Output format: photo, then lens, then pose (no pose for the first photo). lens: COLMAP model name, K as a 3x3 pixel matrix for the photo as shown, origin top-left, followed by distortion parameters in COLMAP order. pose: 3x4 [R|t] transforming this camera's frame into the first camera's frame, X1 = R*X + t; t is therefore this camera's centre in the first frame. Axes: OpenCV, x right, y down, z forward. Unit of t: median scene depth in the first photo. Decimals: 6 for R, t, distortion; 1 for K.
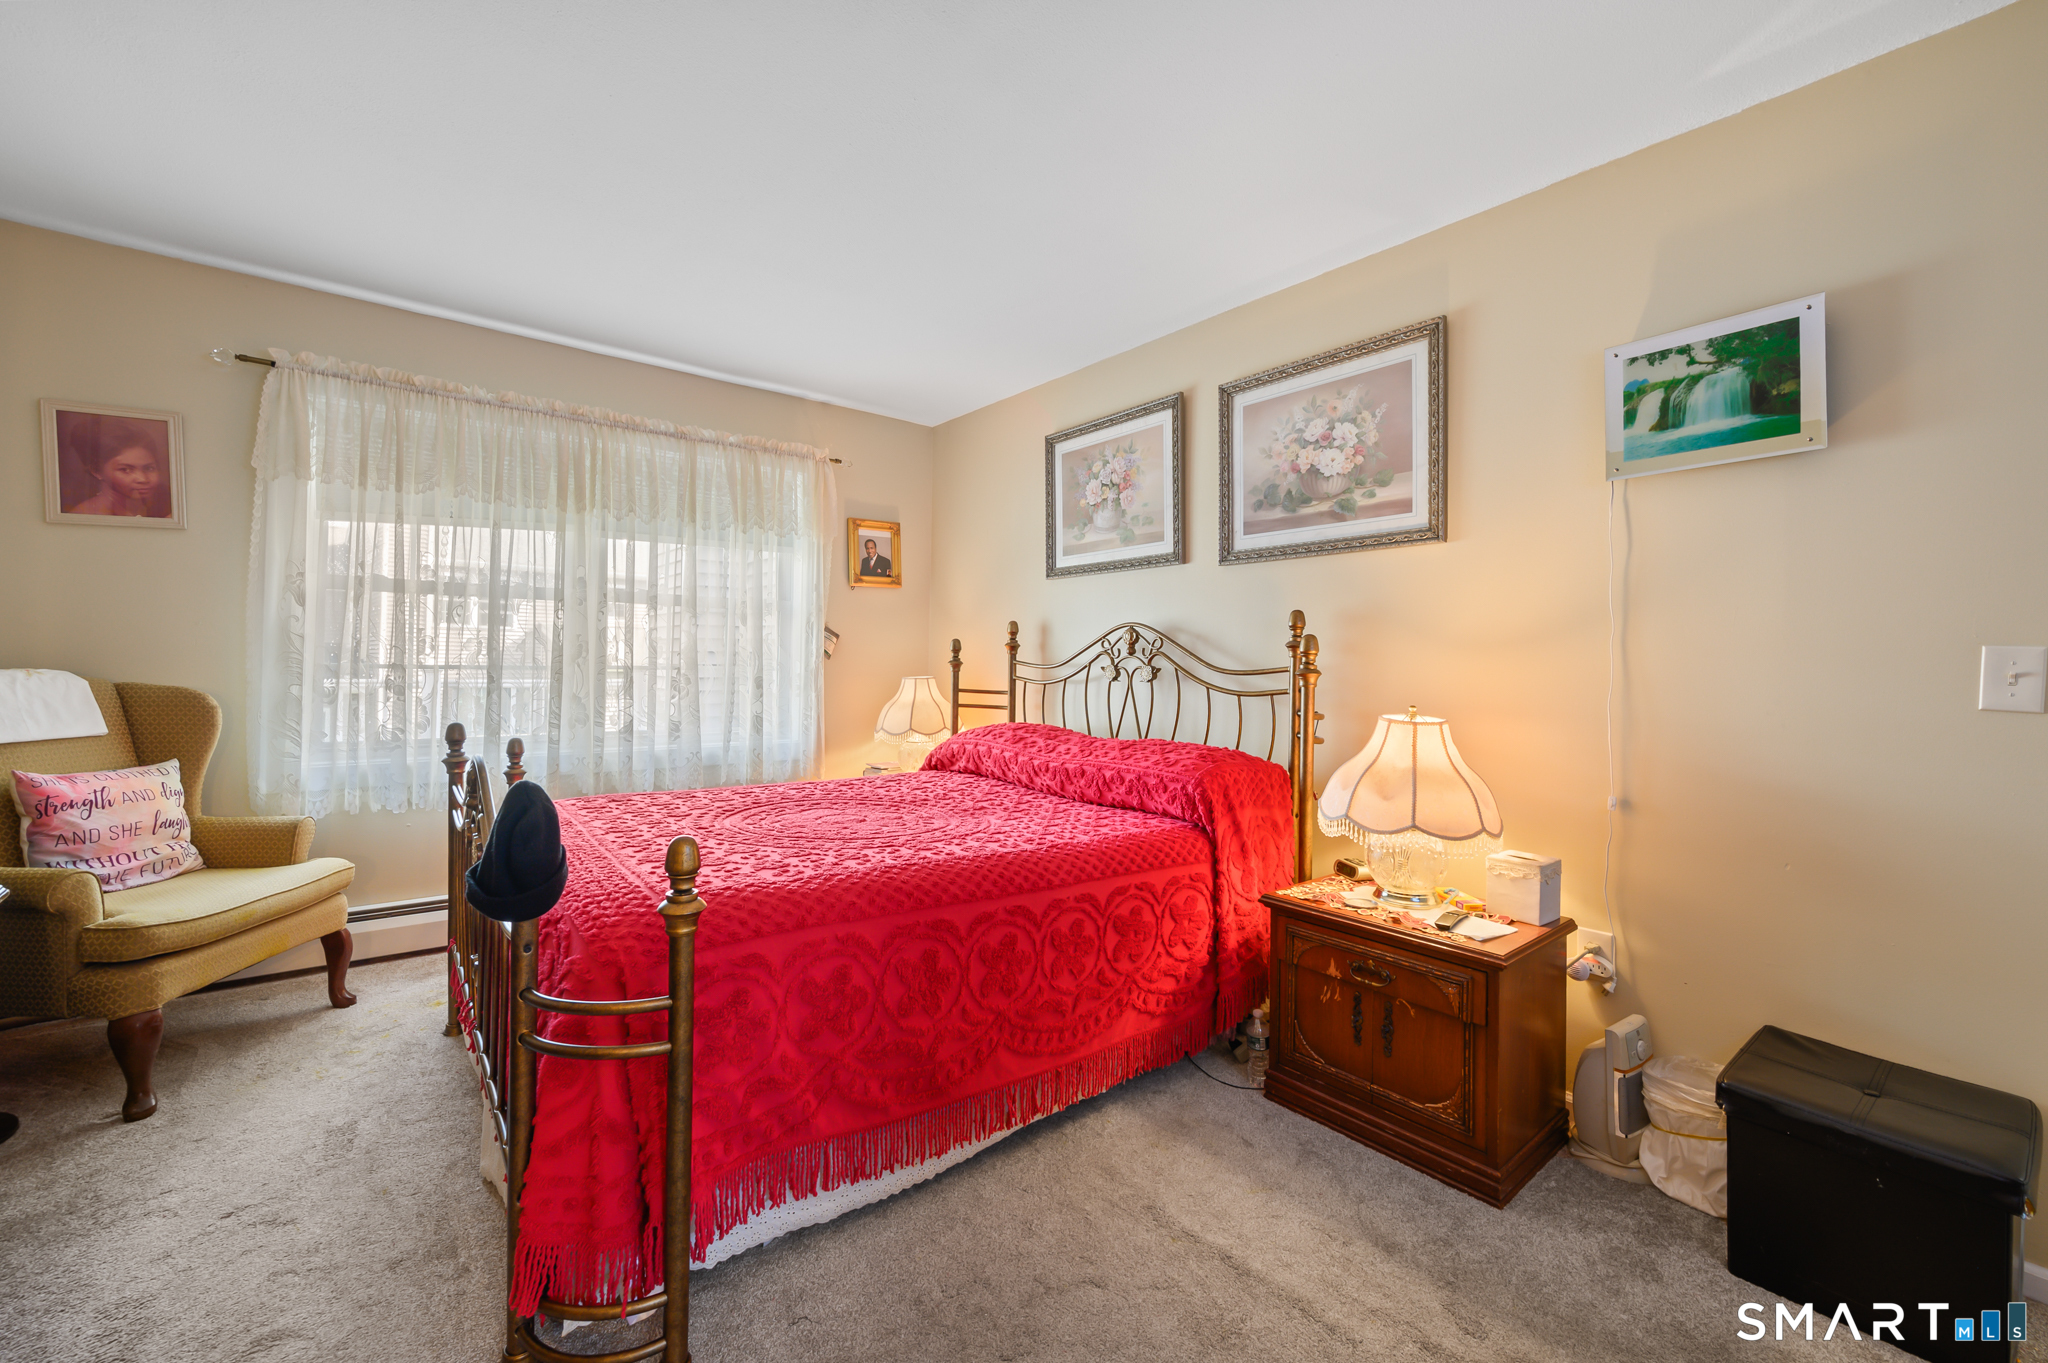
lens RADIAL K [[839.3, 0, 1025.8], [0, 839.3, 671.2], [0, 0, 1]] dist [-0.000642, 0.000681]
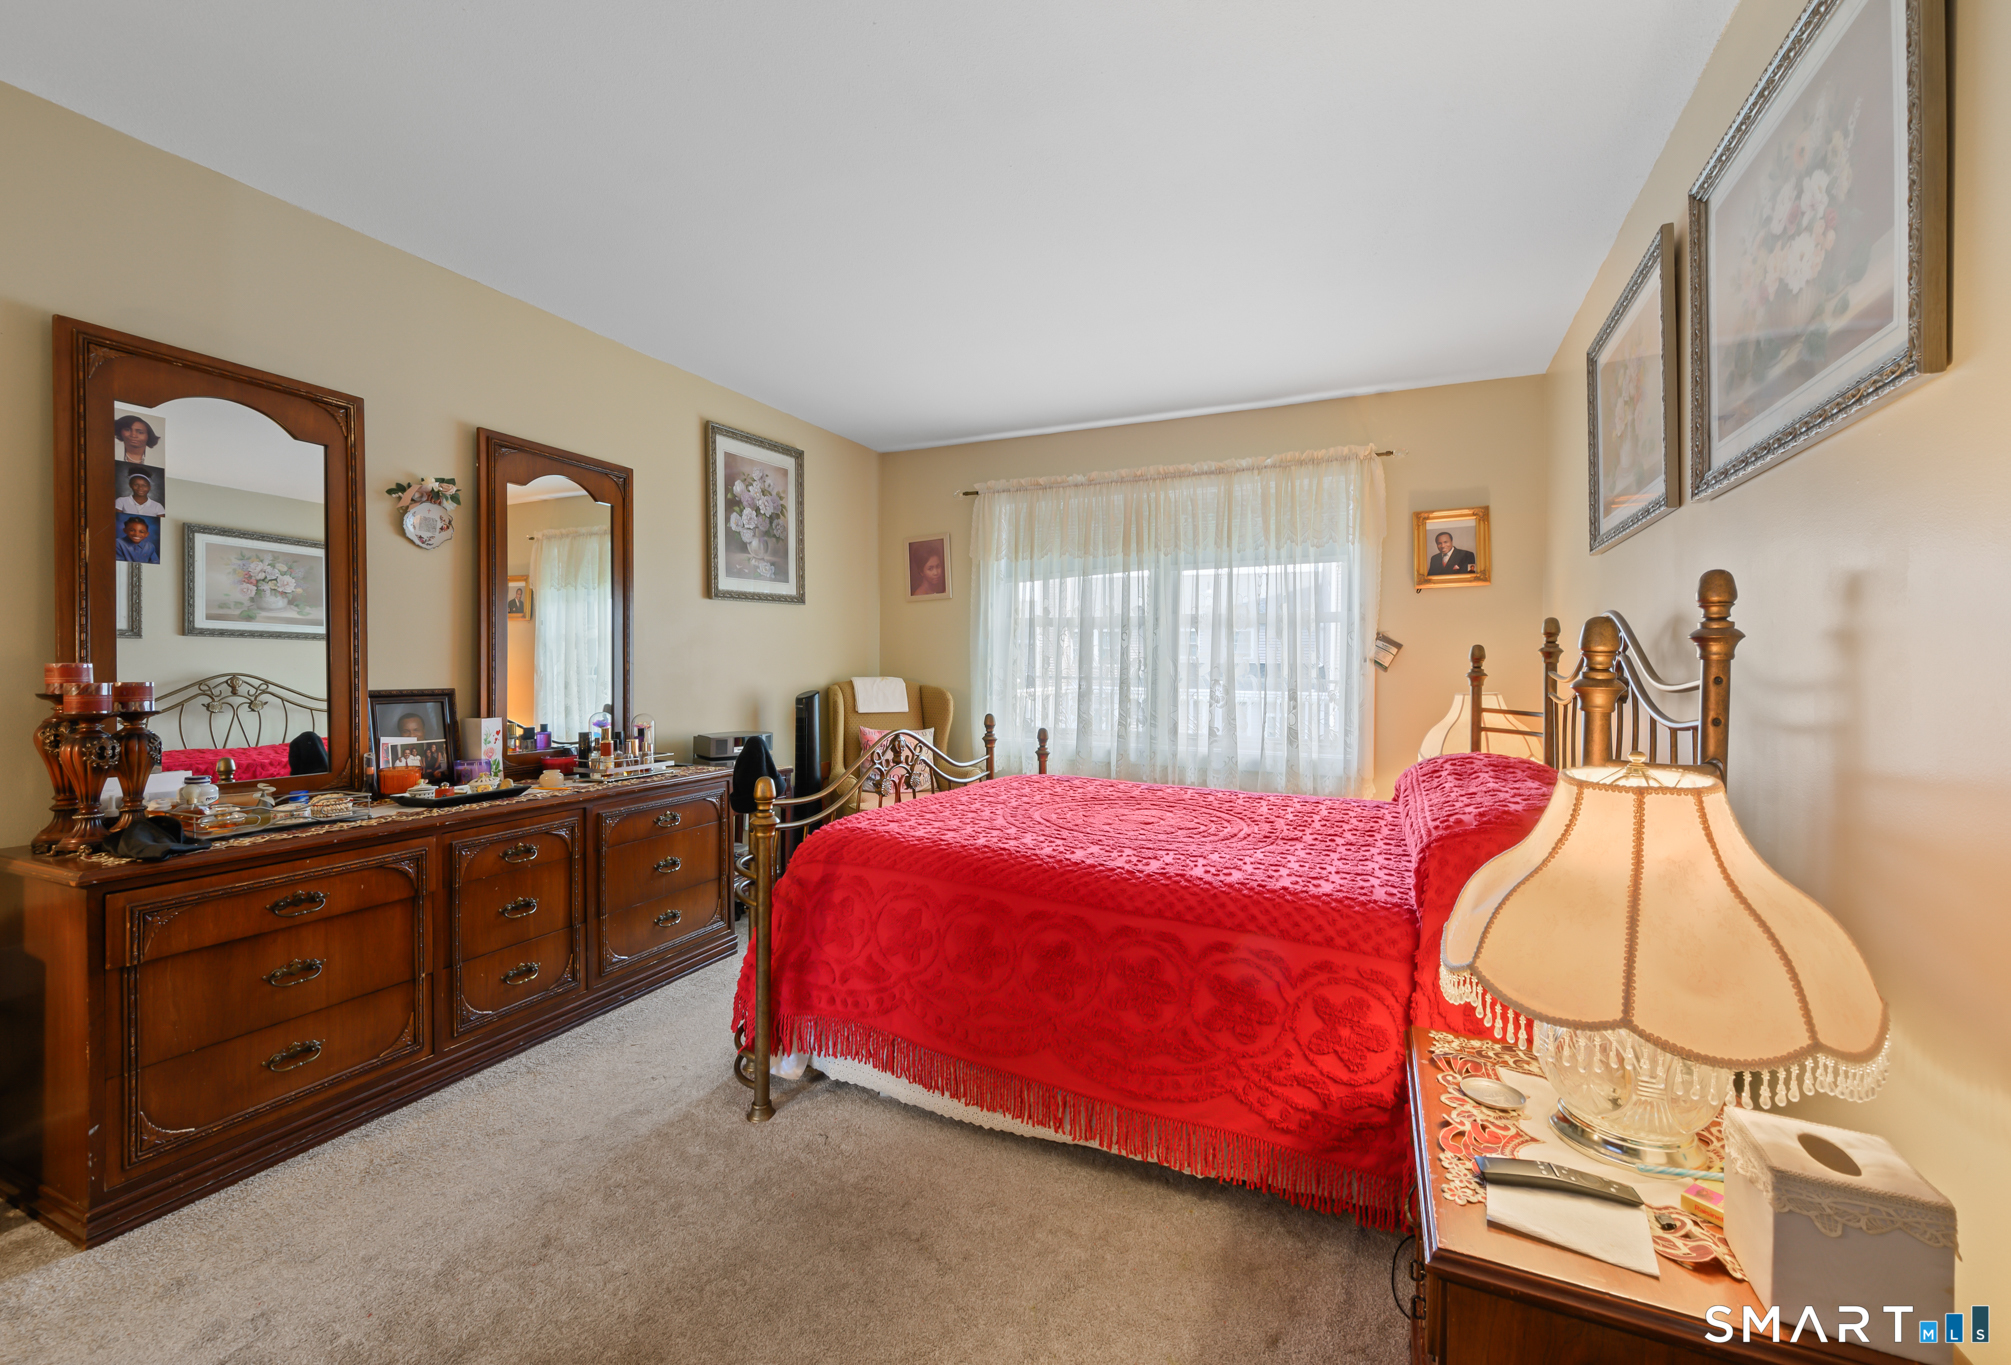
lens RADIAL K [[828.4, 0, 1008.7], [0, 828.4, 679.4], [0, 0, 1]] dist [-0.000296, 0.000866]
pose [[0.419825, 0.002795, -0.907601, 0.533757], [-0.015286, 0.999875, -0.003991, 0.005000], [0.907477, 0.015549, 0.419815, 0.327878]]
